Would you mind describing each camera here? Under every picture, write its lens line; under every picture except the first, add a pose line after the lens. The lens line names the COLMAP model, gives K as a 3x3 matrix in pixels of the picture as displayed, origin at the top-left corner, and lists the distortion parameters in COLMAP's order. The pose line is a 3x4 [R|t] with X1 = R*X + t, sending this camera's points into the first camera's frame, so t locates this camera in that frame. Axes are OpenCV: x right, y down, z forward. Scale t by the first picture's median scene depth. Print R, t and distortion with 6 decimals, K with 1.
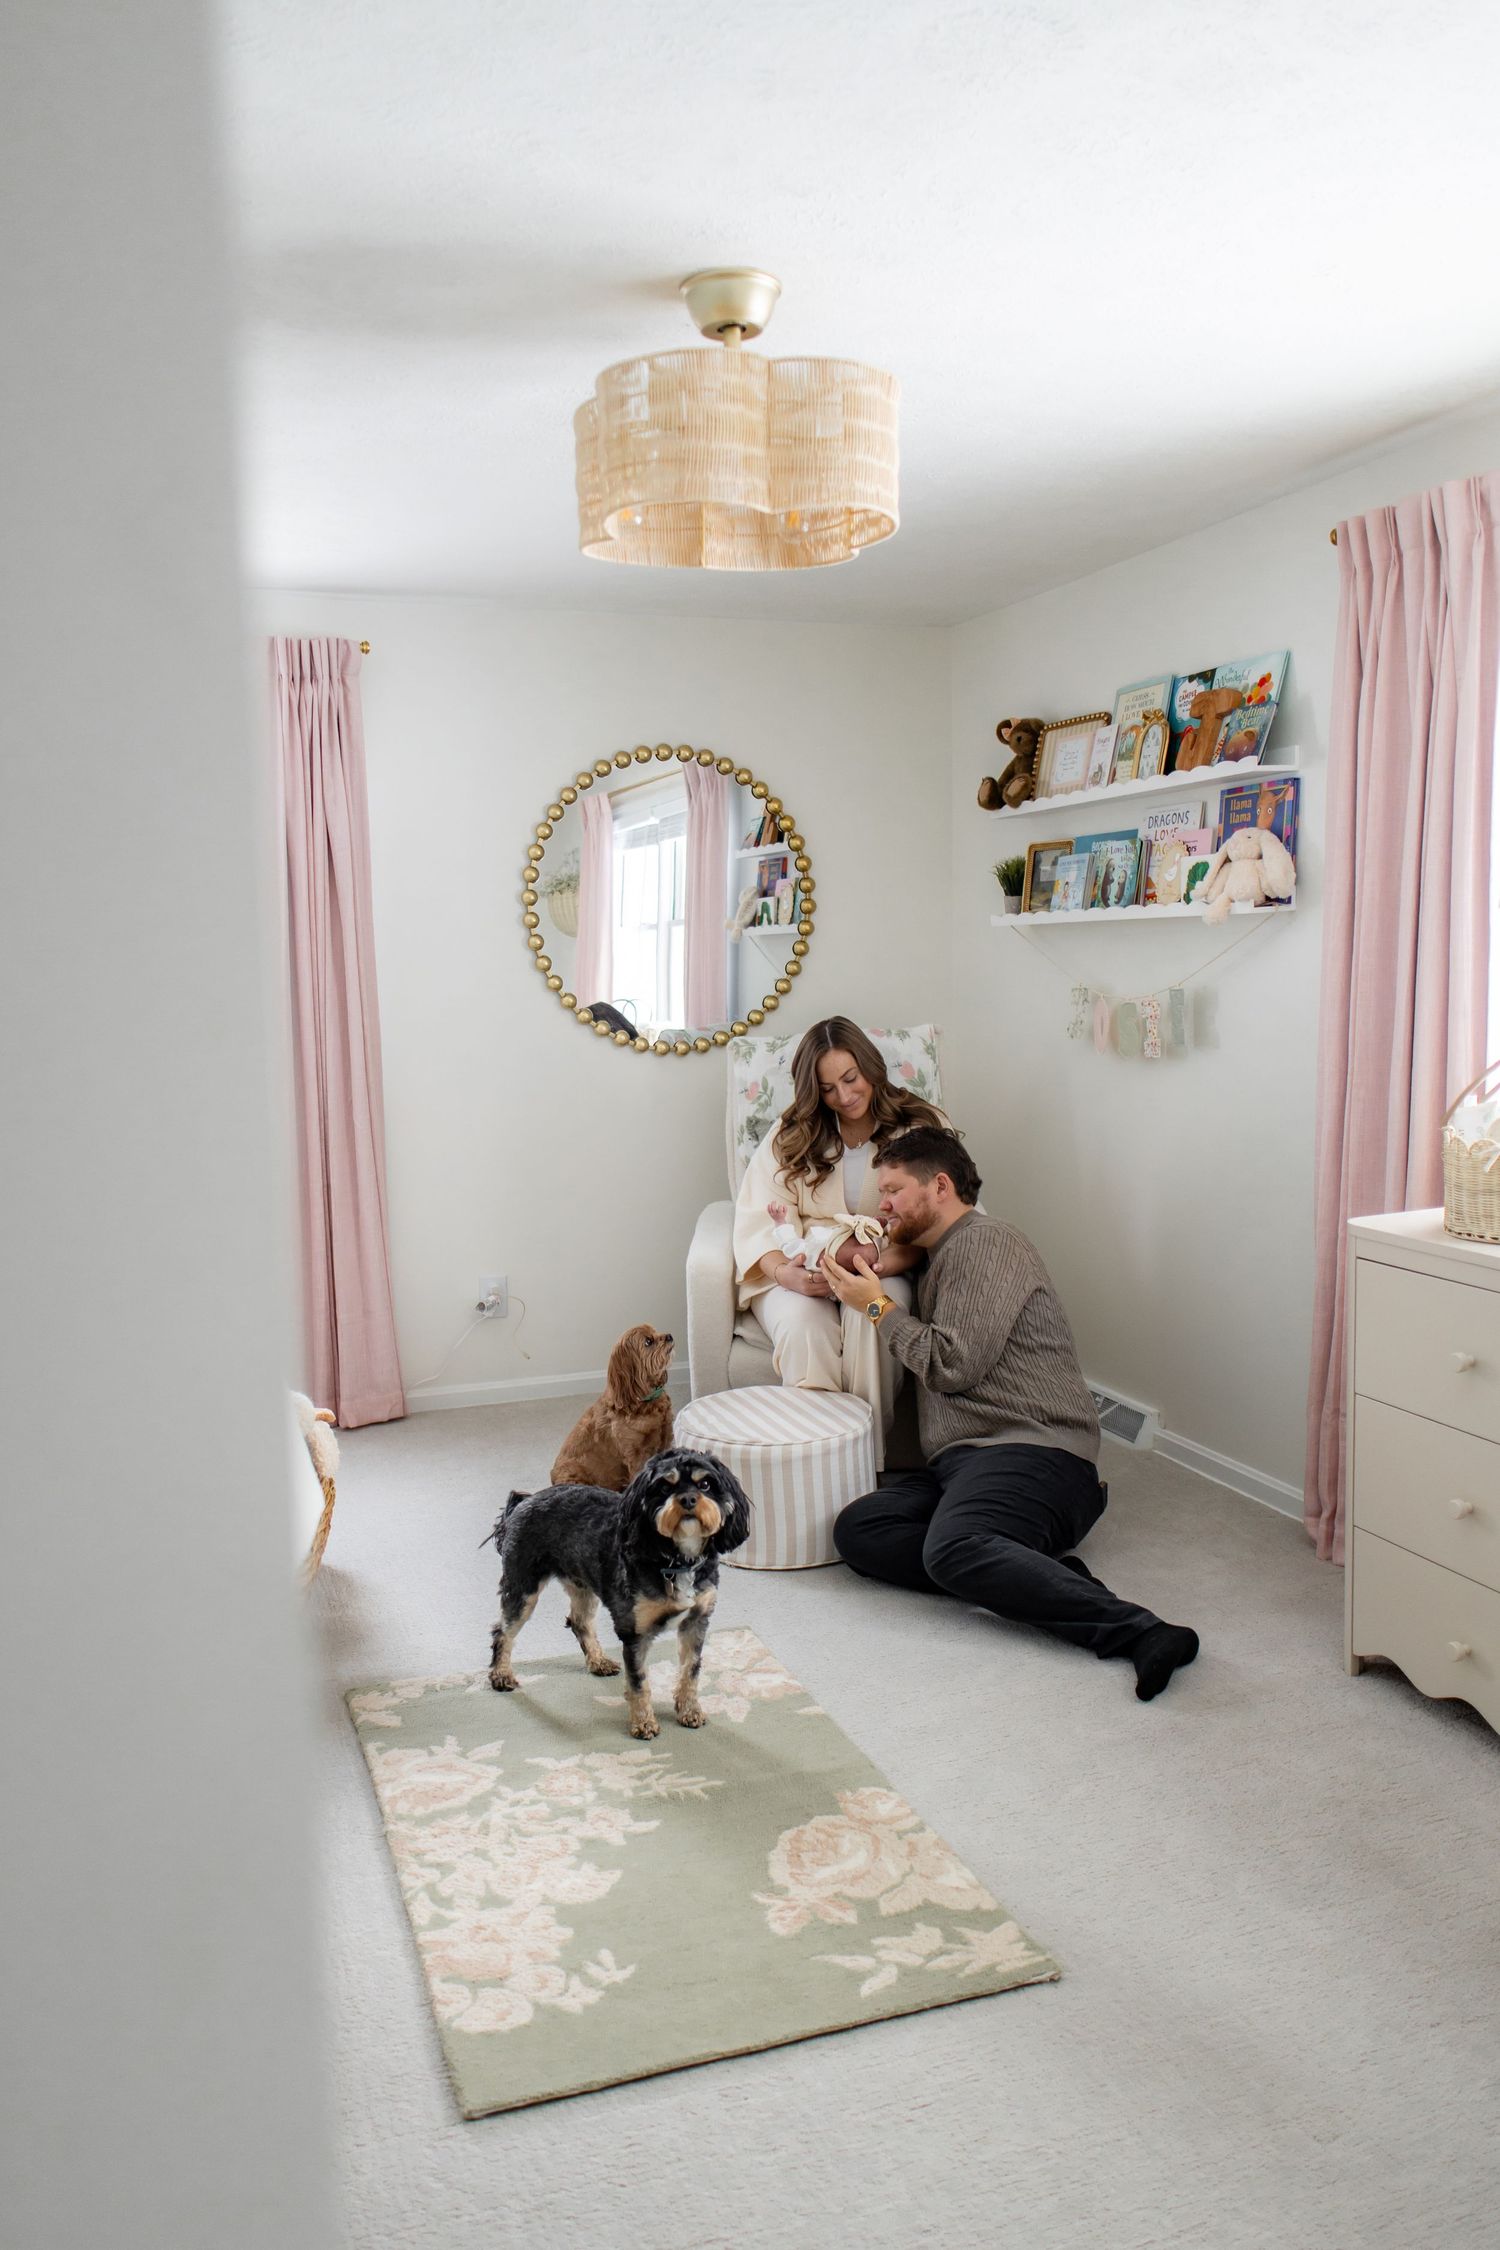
lens RADIAL K [[1557.2, 0, 742.7], [0, 1557.2, 1125.9], [0, 0, 1]] dist [-0.063239, -0.001584]
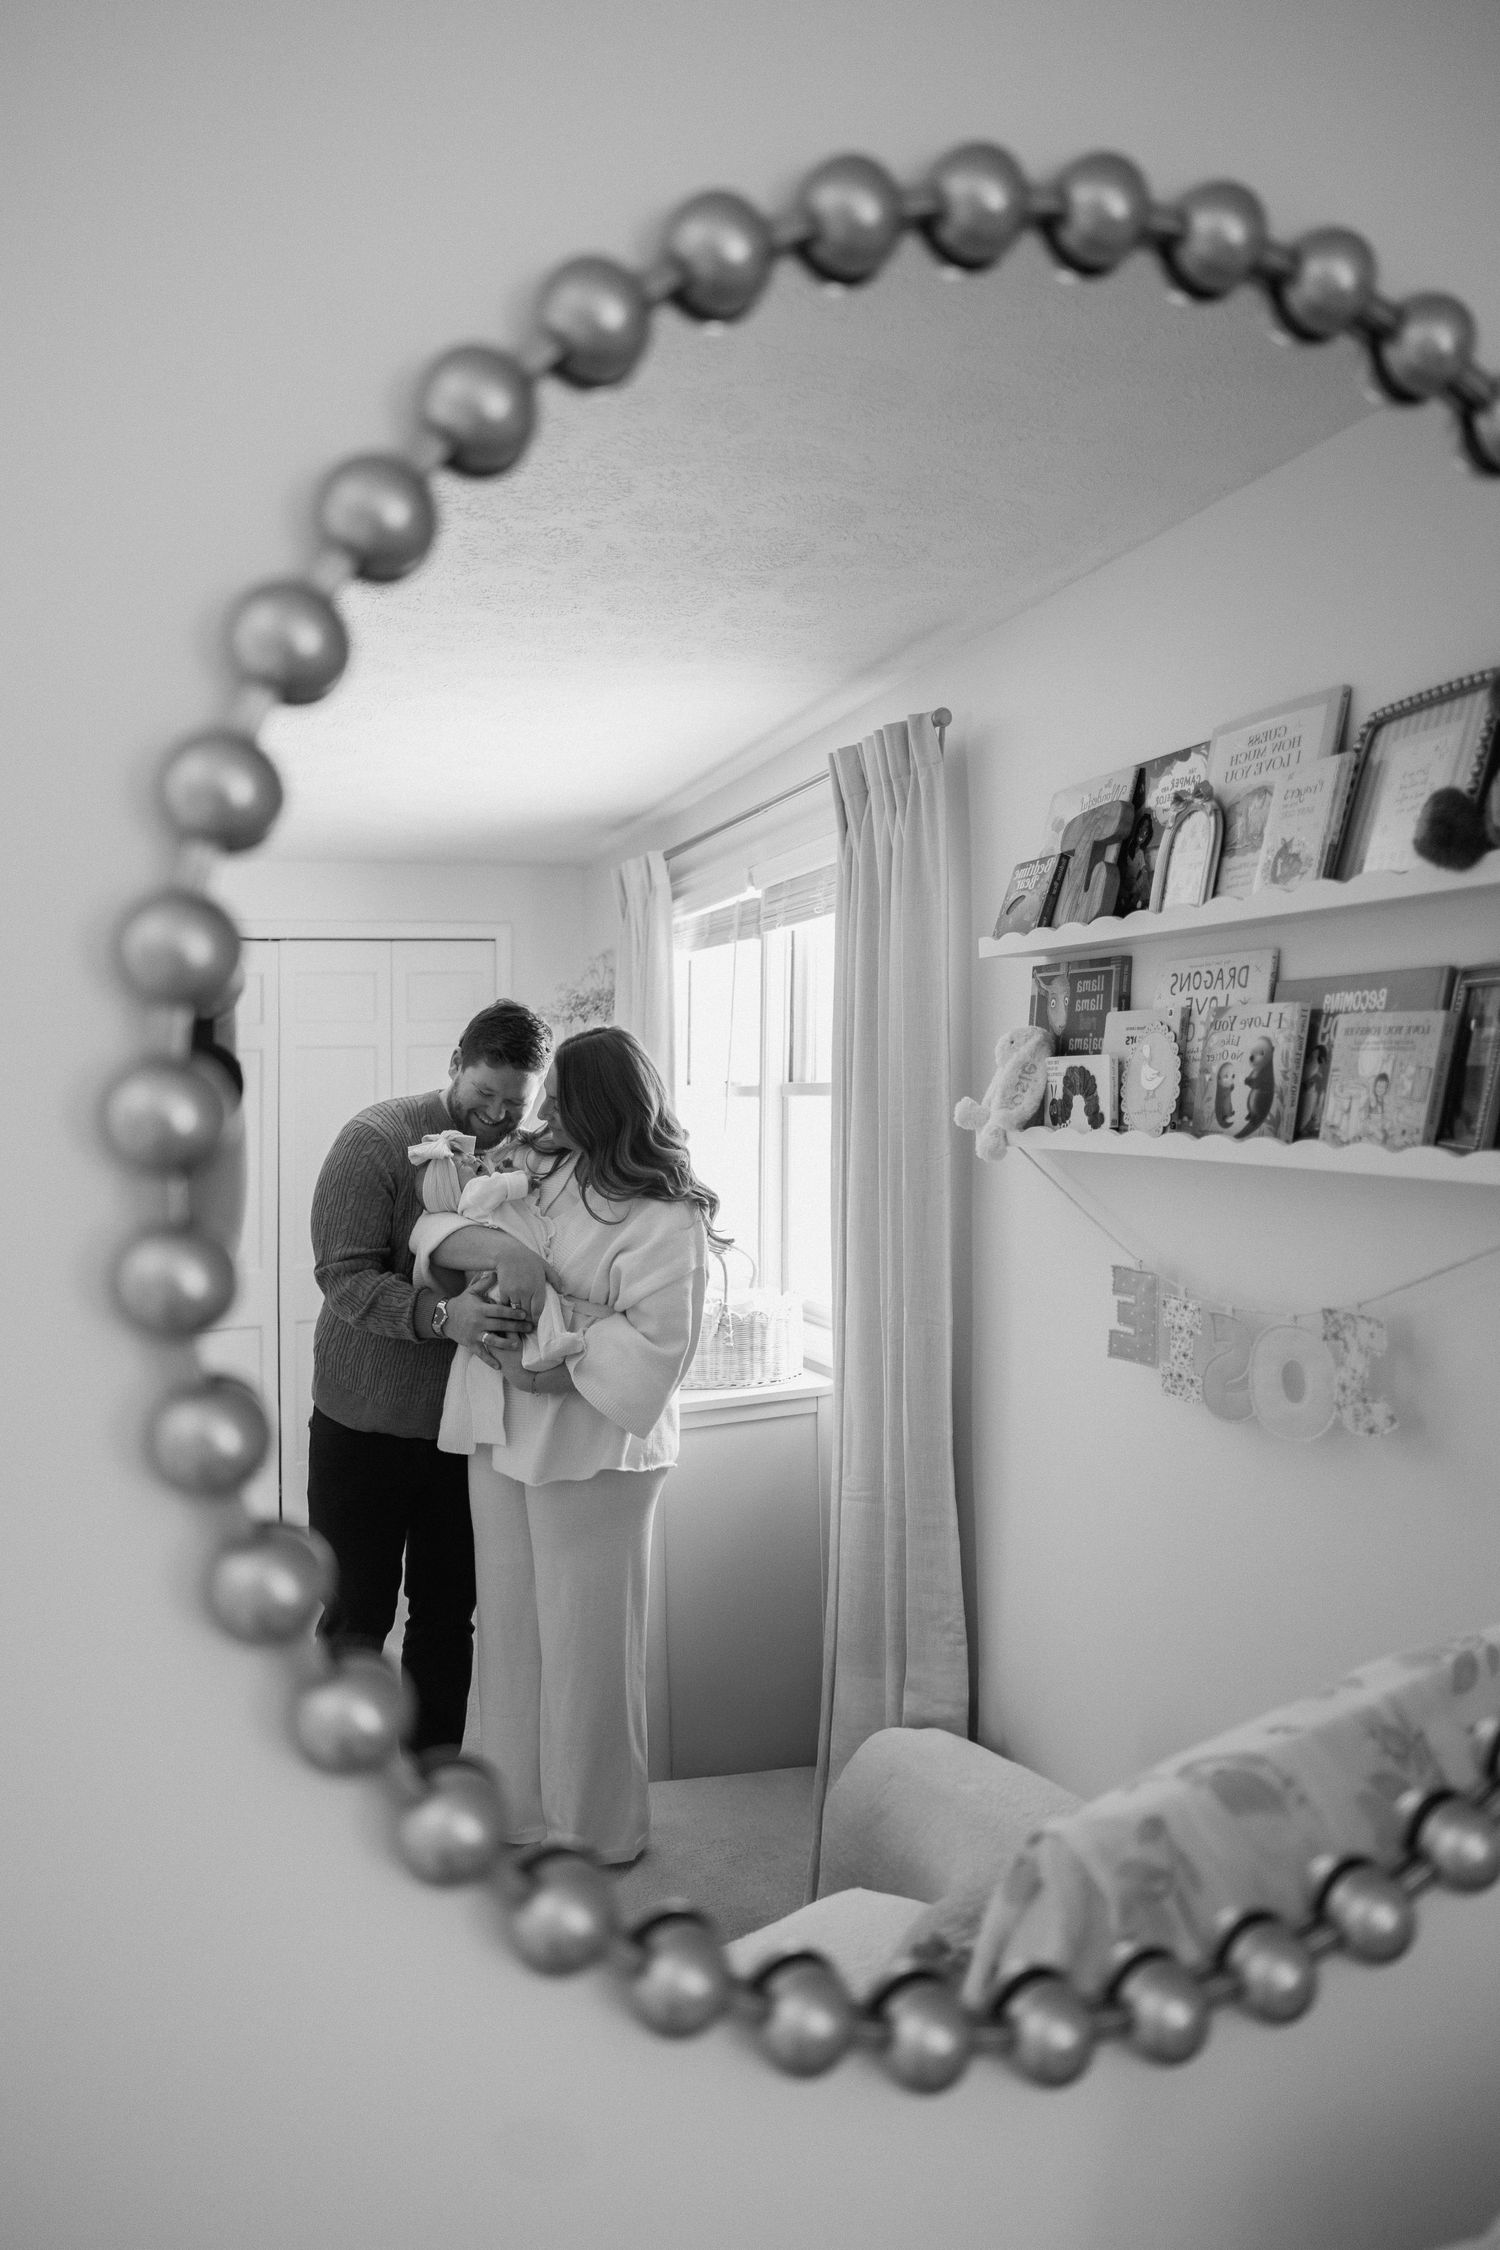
lens RADIAL K [[1557.2, 0, 752.6], [0, 1557.2, 1121.9], [0, 0, 1]] dist [-0.063239, -0.001584]
pose [[0.999583, 0.022245, -0.018414, -0.058074], [-0.023671, 0.996410, -0.081284, -0.095400], [0.016540, 0.081686, 0.996521, 0.603732]]
